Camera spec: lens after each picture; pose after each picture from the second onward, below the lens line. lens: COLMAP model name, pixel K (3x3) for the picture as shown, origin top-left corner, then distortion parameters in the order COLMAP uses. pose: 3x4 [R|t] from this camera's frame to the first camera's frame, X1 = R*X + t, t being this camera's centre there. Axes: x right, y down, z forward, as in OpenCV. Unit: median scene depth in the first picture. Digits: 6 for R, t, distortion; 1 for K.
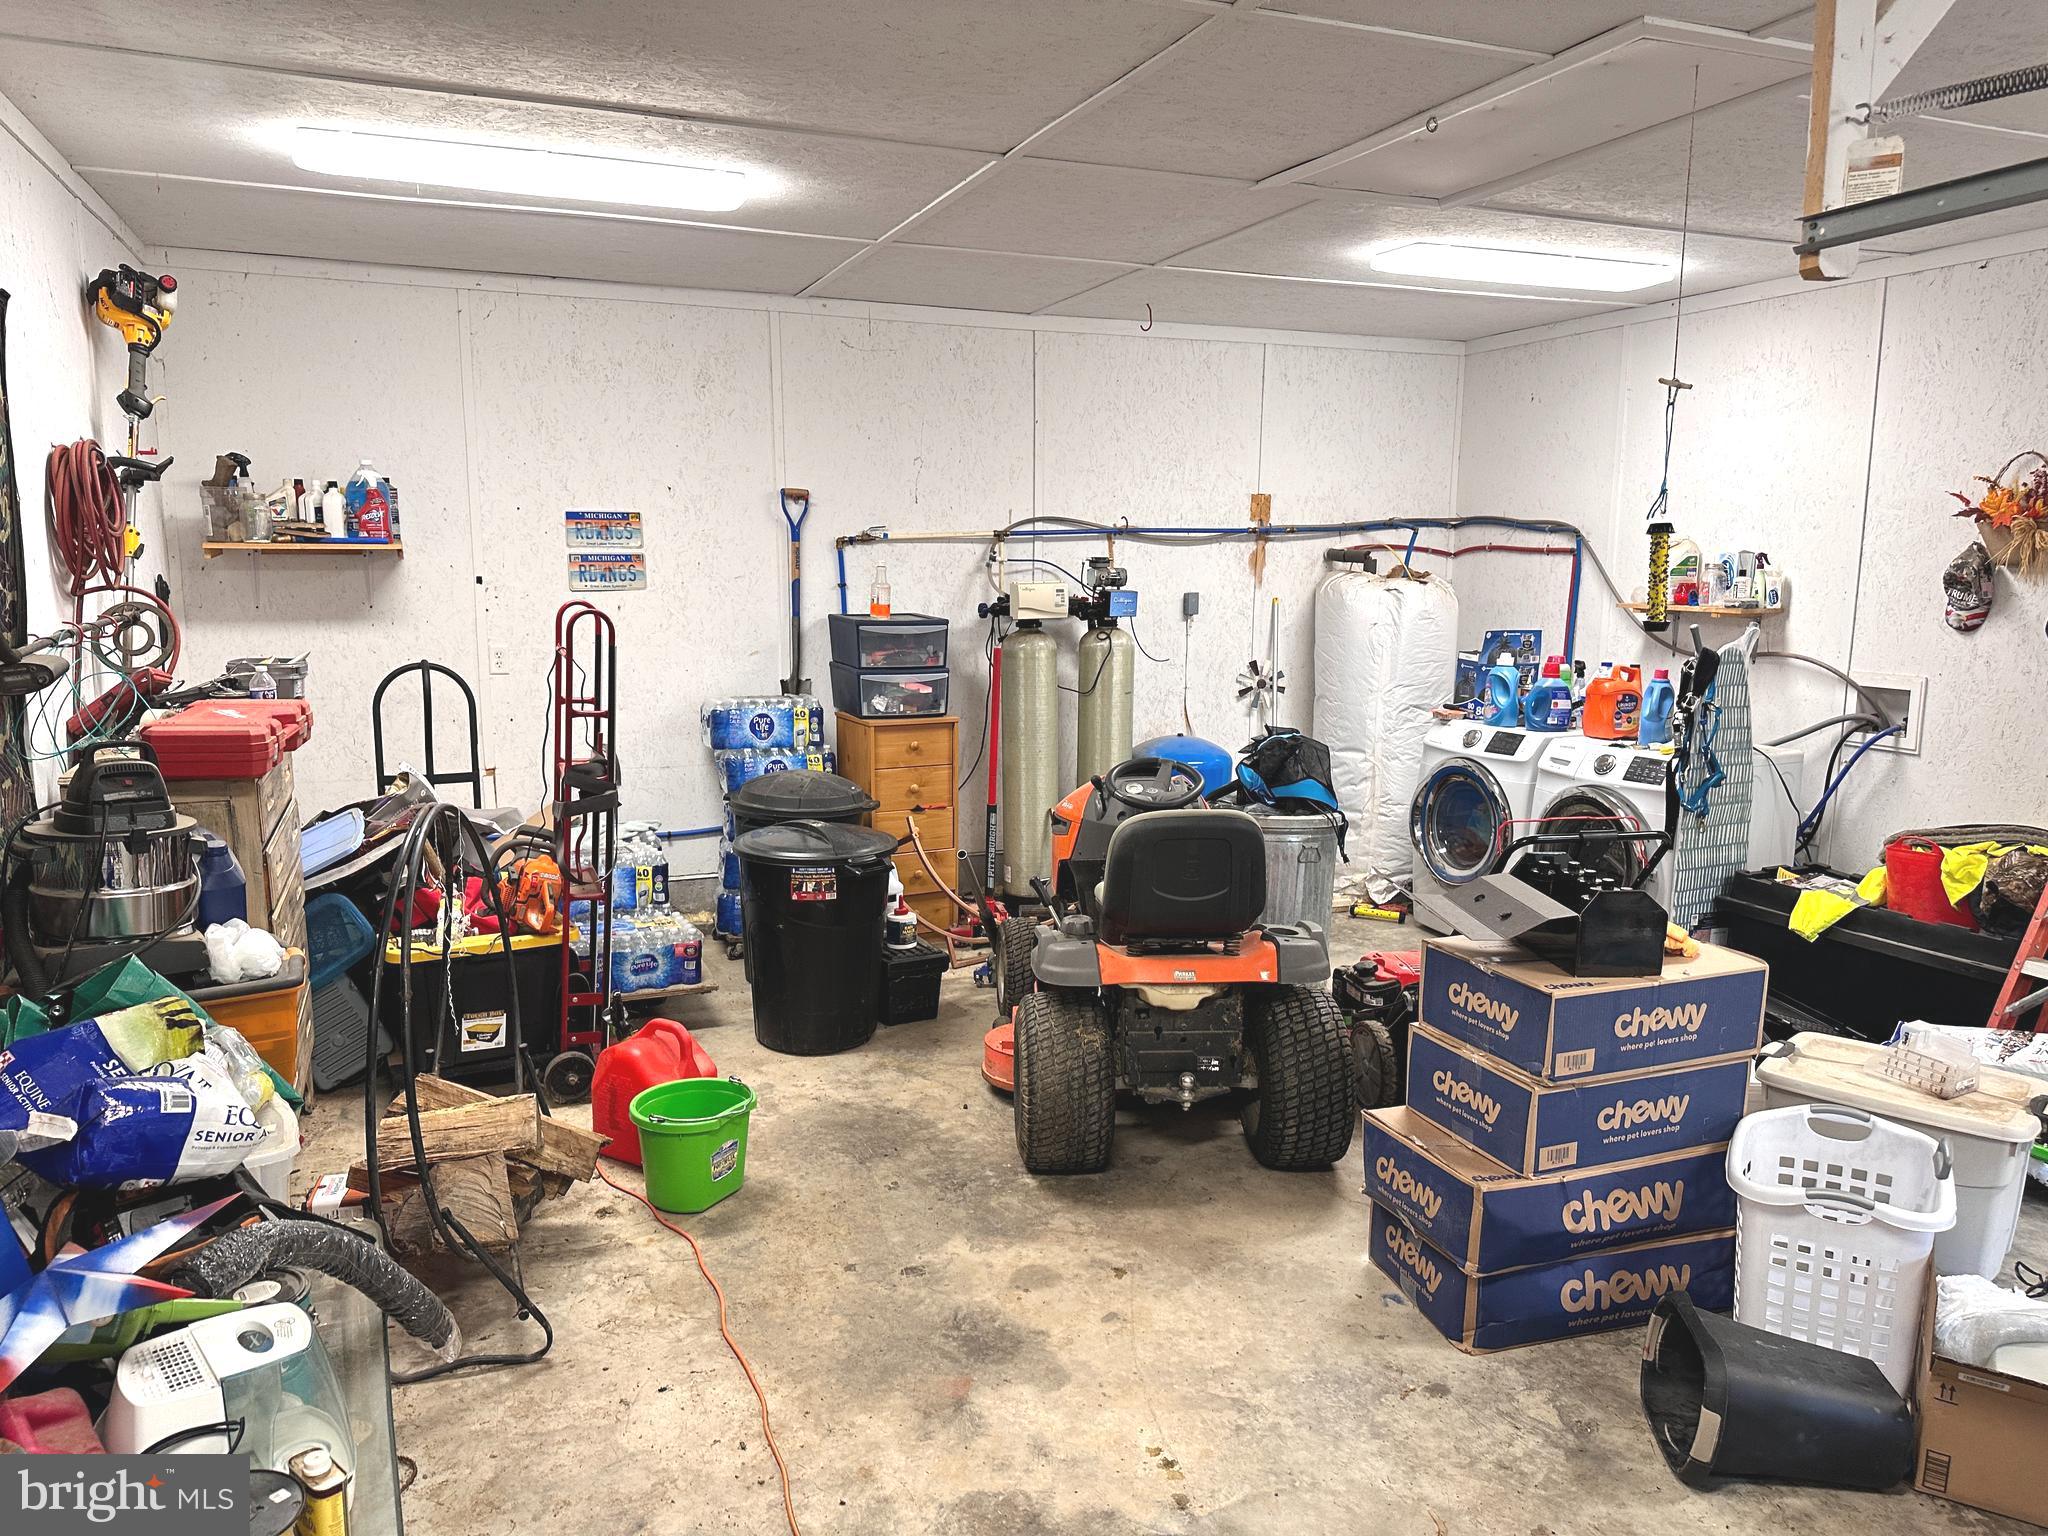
lens RADIAL K [[1452.9, 0, 1016.1], [0, 1452.9, 774.5], [0, 0, 1]] dist [-0.013192, -0.008879]
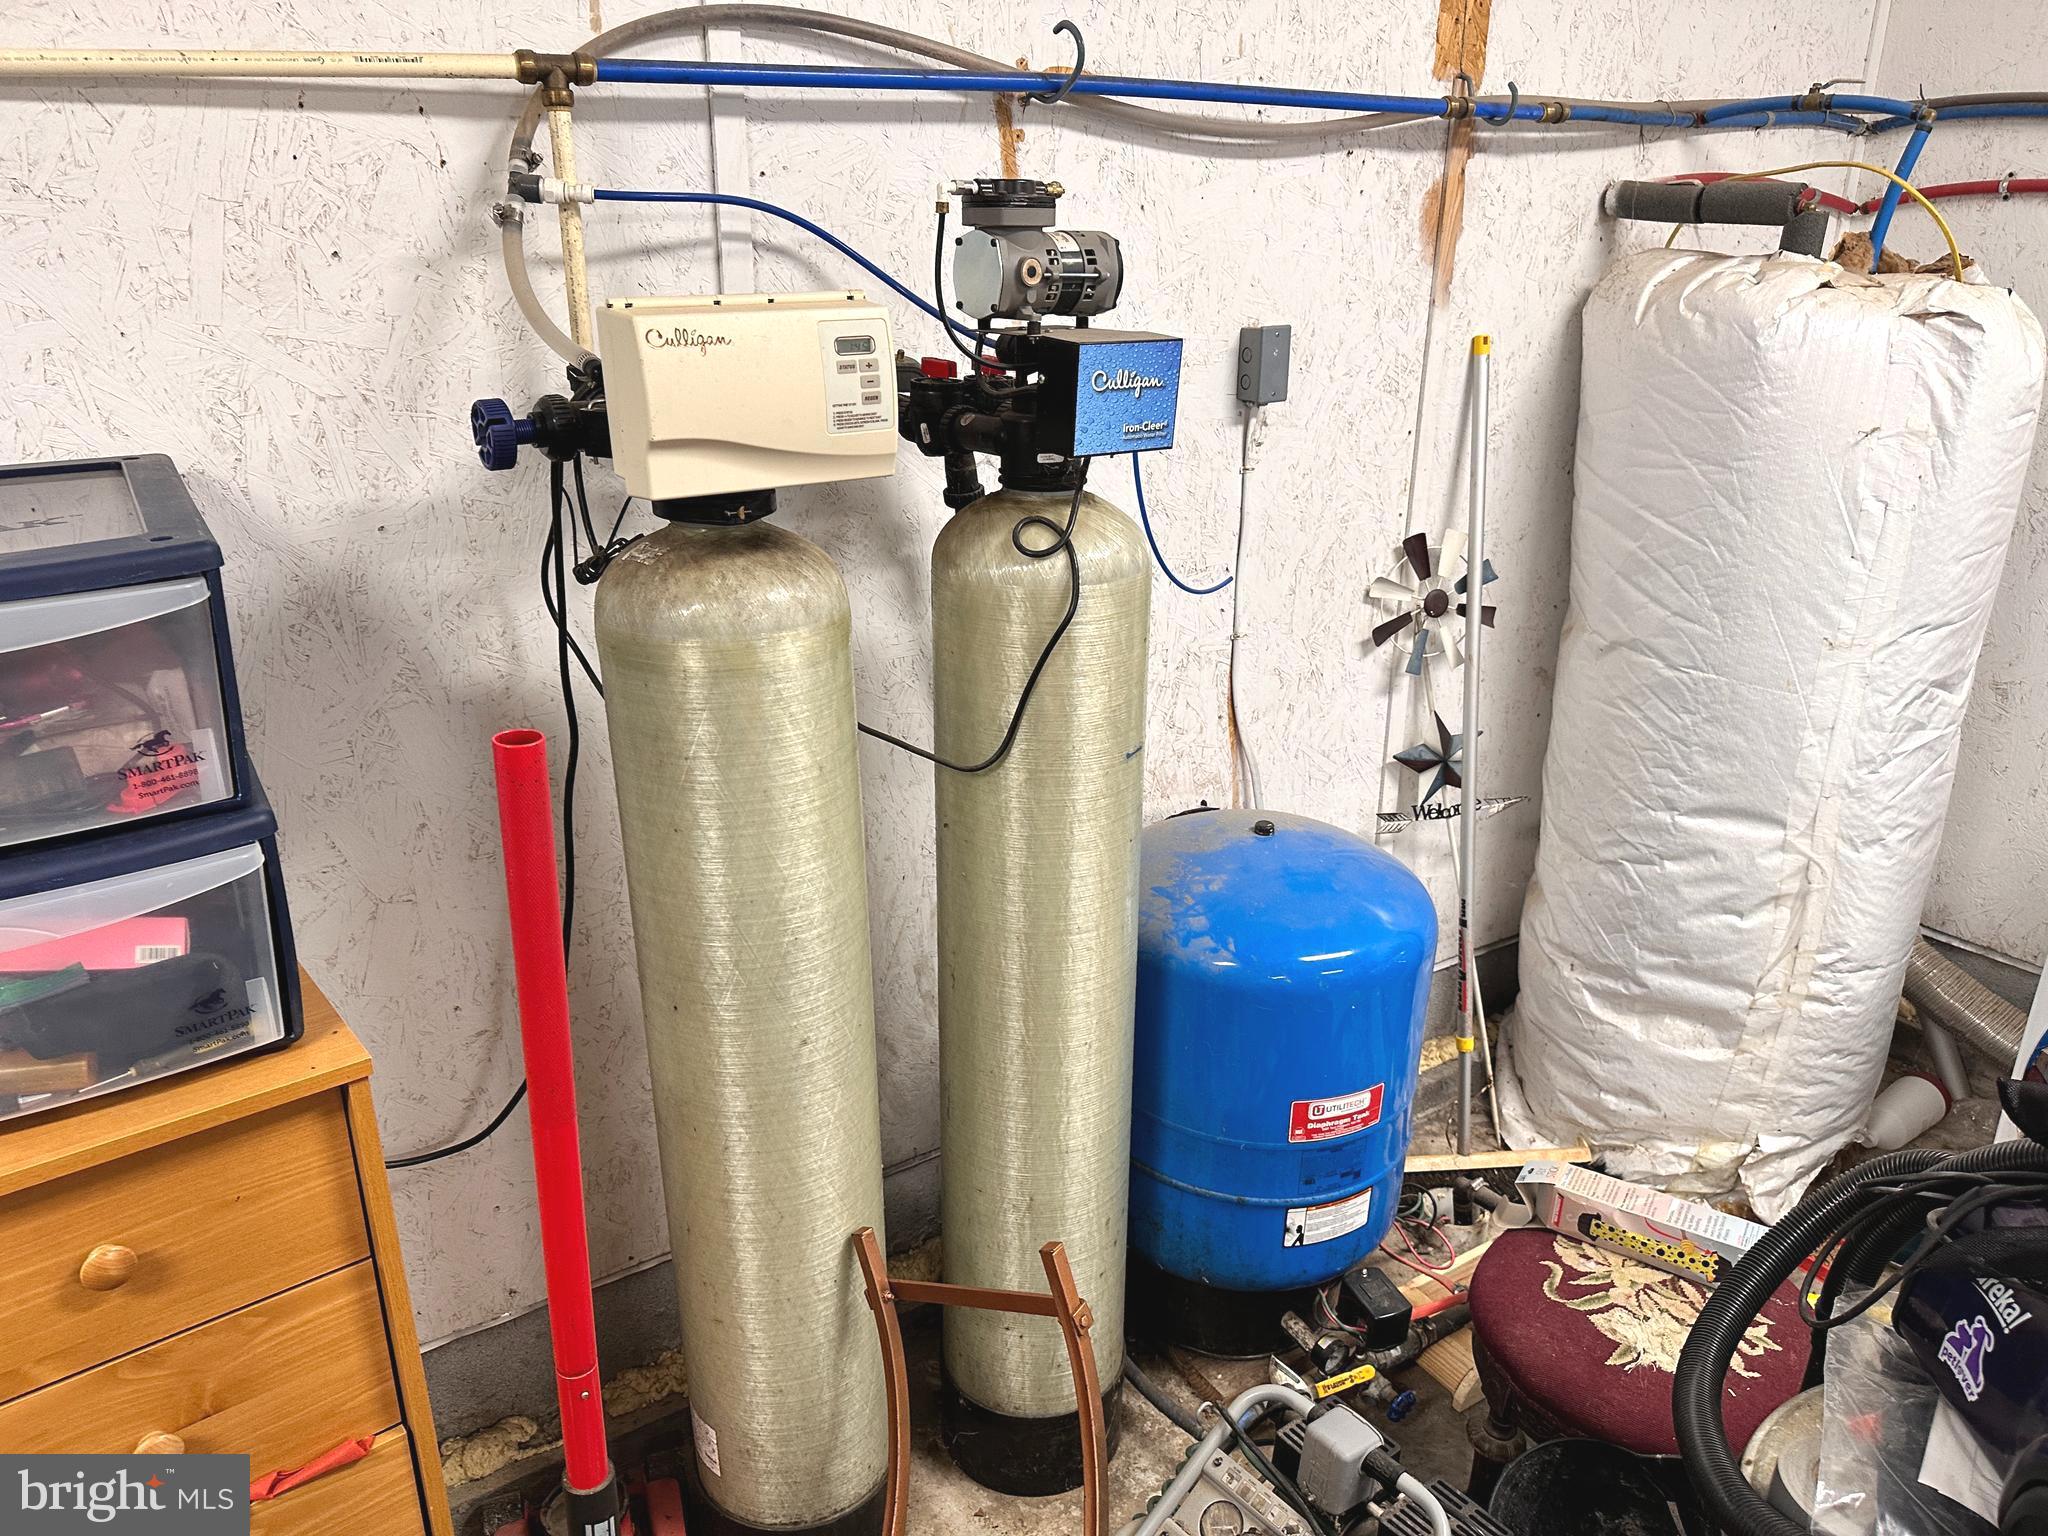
lens RADIAL K [[1452.9, 0, 1041.0], [0, 1452.9, 763.7], [0, 0, 1]] dist [-0.013192, -0.008879]
pose [[0.974286, -0.075318, 0.212352, 0.006696], [0.032775, 0.979824, 0.197156, -0.099722], [-0.222917, -0.185127, 0.957098, 0.727245]]
